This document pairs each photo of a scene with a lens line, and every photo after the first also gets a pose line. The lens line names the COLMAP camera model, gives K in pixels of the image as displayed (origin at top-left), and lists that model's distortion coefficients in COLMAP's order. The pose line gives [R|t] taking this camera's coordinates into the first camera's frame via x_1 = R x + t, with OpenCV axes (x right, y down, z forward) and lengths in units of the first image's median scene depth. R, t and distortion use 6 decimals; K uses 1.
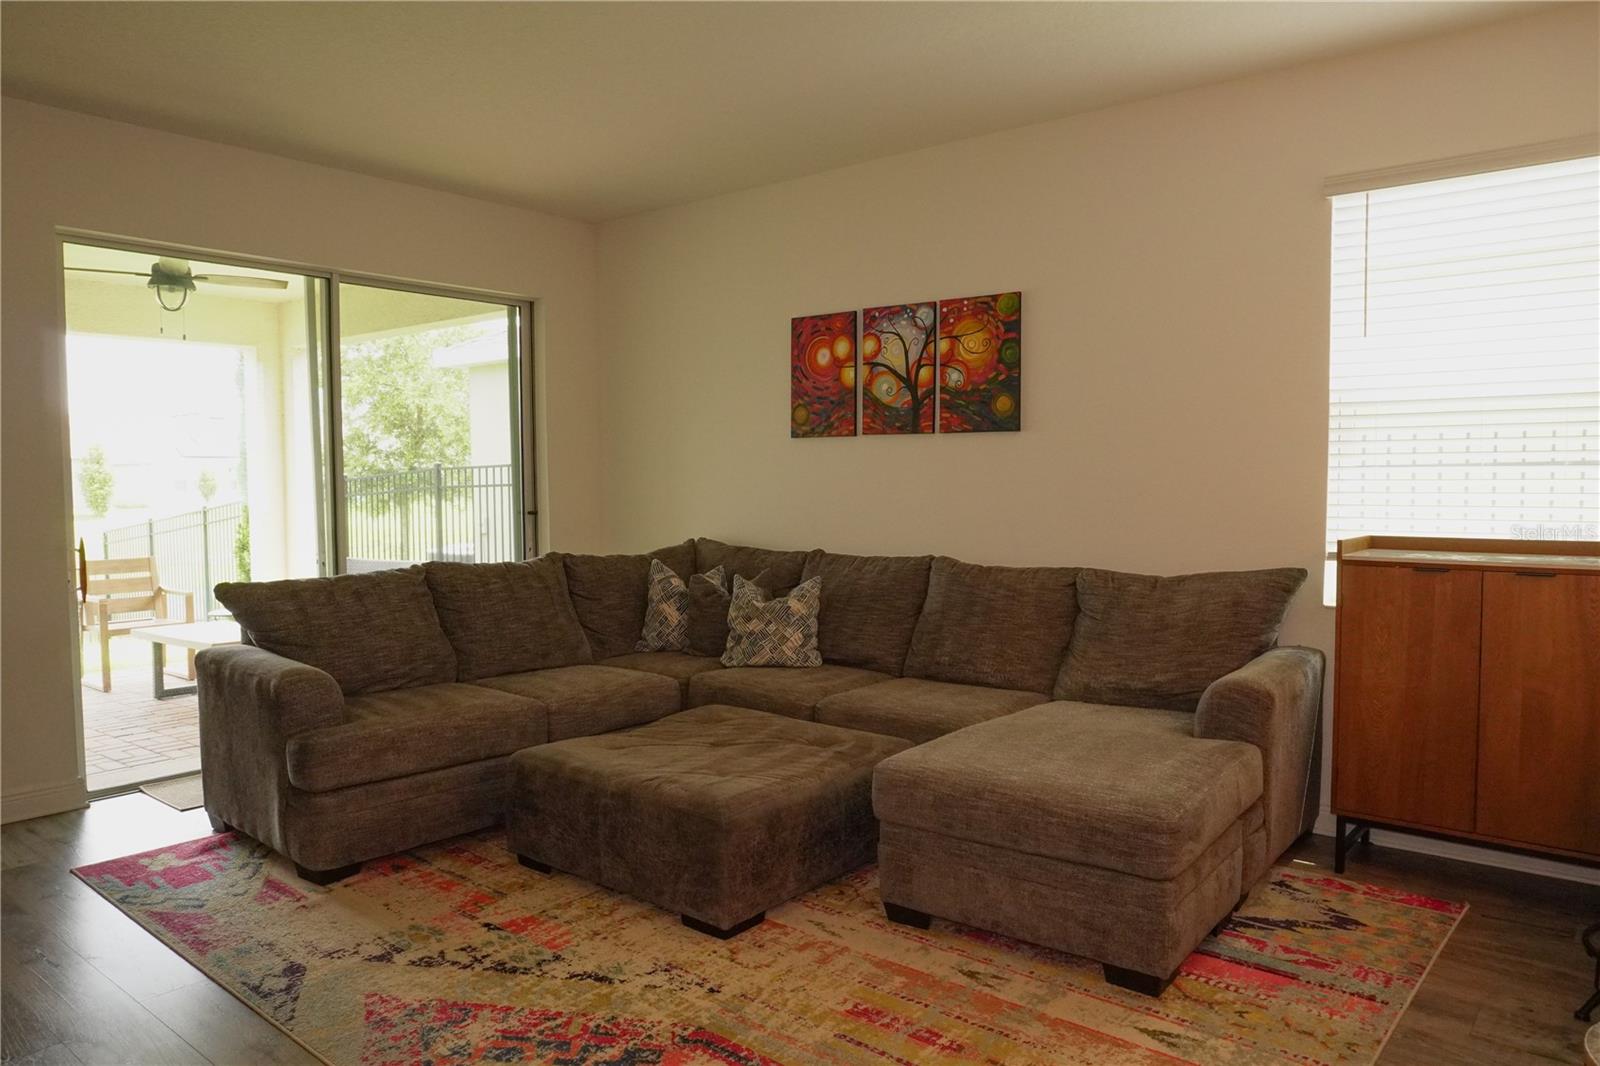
lens RADIAL K [[1078.1, 0, 794.5], [0, 1078.1, 536.6], [0, 0, 1]] dist [-0.052824, 0.039447]
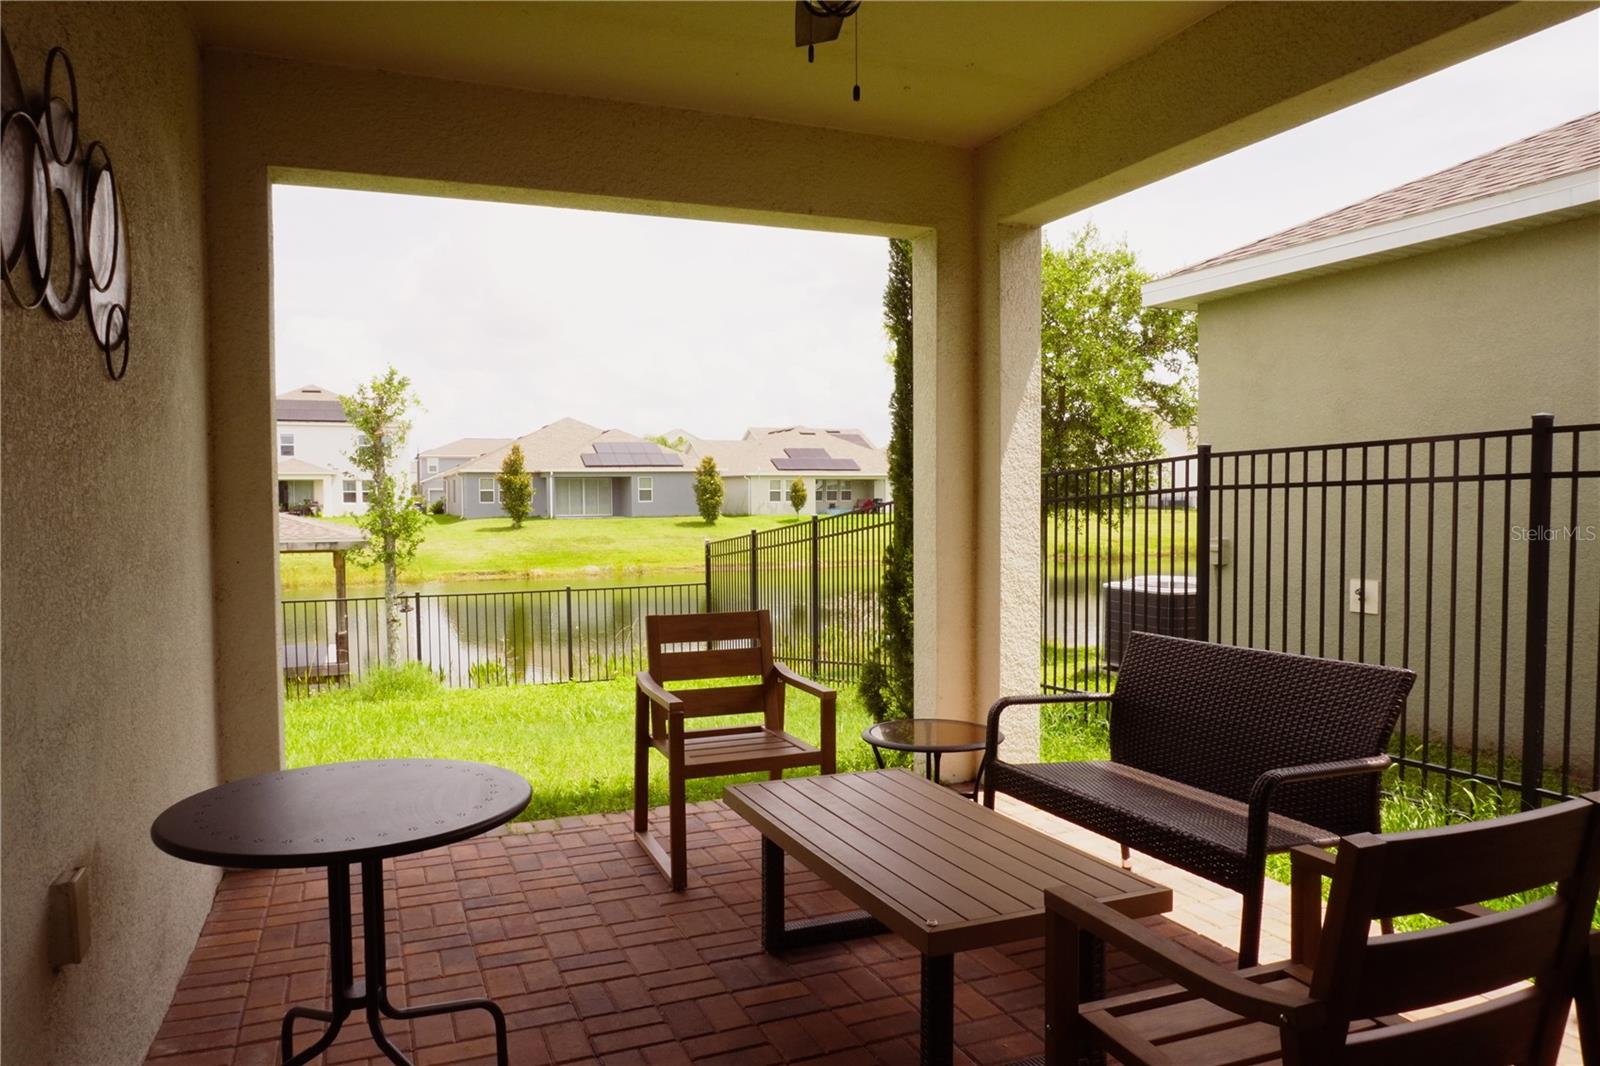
lens RADIAL K [[1078.1, 0, 794.5], [0, 1078.1, 536.6], [0, 0, 1]] dist [-0.052824, 0.039447]
pose [[0.875777, 0.021066, -0.482256, -0.282125], [-0.027200, 0.999614, -0.005731, -0.013260], [0.481949, 0.018136, 0.876012, 0.453976]]
